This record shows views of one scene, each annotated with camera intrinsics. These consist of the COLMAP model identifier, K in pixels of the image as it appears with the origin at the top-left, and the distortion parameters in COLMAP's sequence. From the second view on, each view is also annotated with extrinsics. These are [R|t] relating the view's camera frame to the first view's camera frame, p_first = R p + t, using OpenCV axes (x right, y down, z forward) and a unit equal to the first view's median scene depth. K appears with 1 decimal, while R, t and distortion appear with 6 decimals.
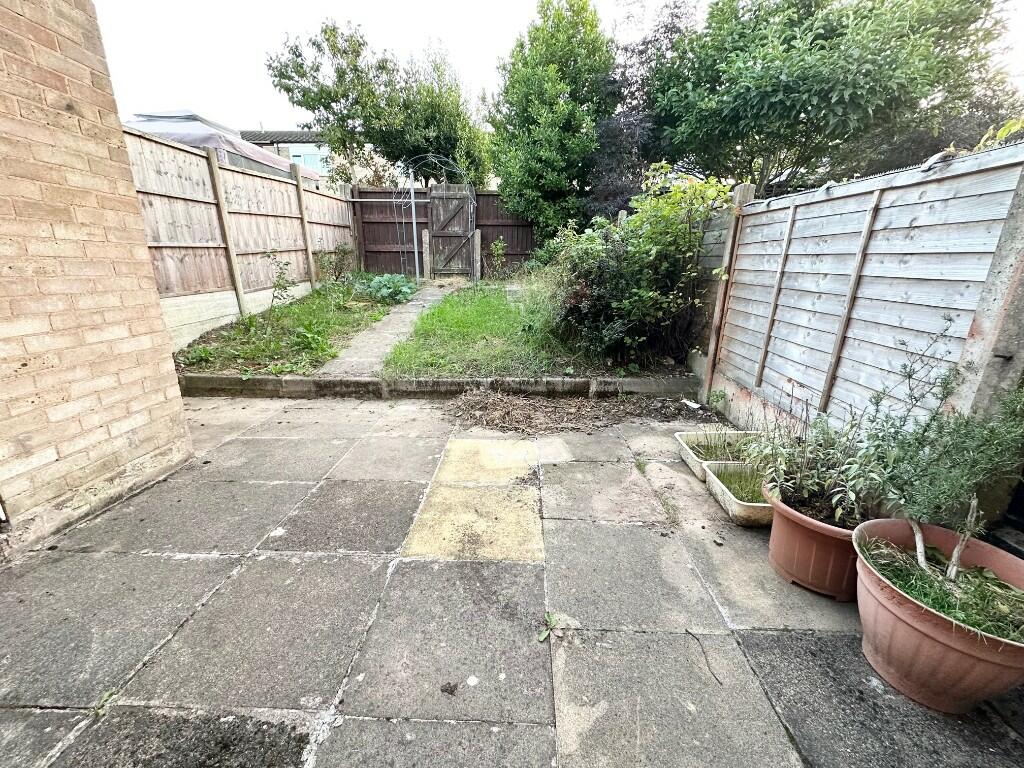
lens RADIAL K [[410.8, 0, 513.4], [0, 410.8, 387.9], [0, 0, 1]] dist [-0.001359, -0.000217]
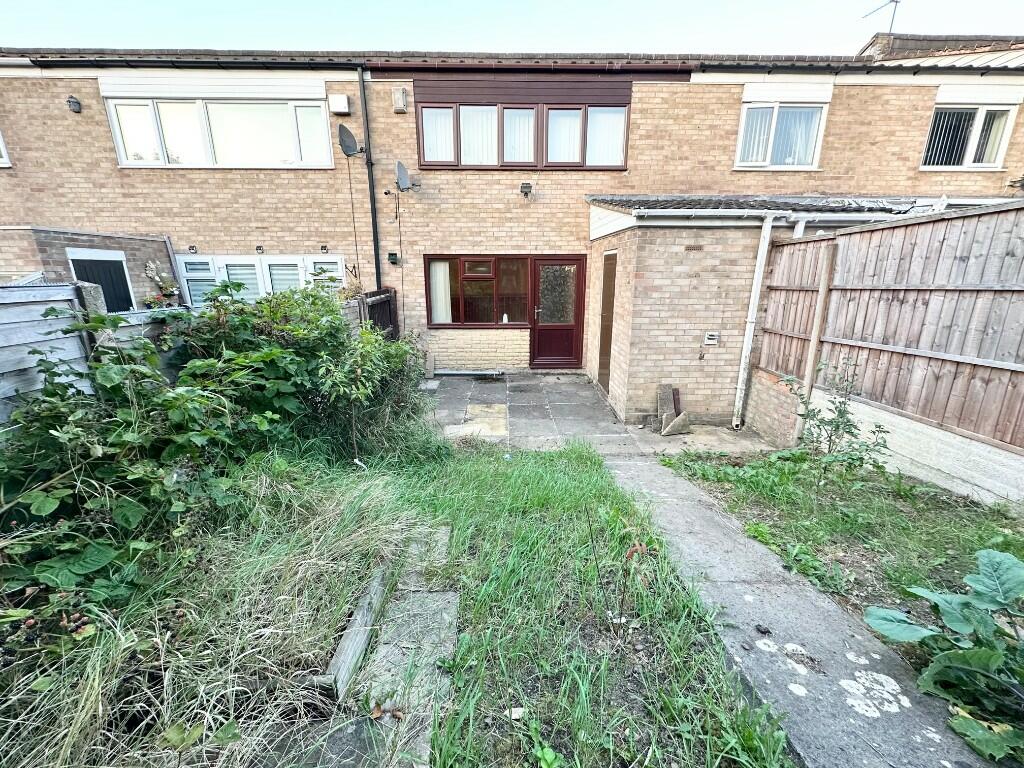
lens RADIAL K [[410.8, 0, 513.9], [0, 410.8, 386.7], [0, 0, 1]] dist [-0.001359, -0.000217]
pose [[-0.998867, -0.000096, -0.047588, -0.096436], [-0.025052, 0.851275, 0.524122, -1.013058], [0.040460, 0.524720, -0.850313, 2.473276]]
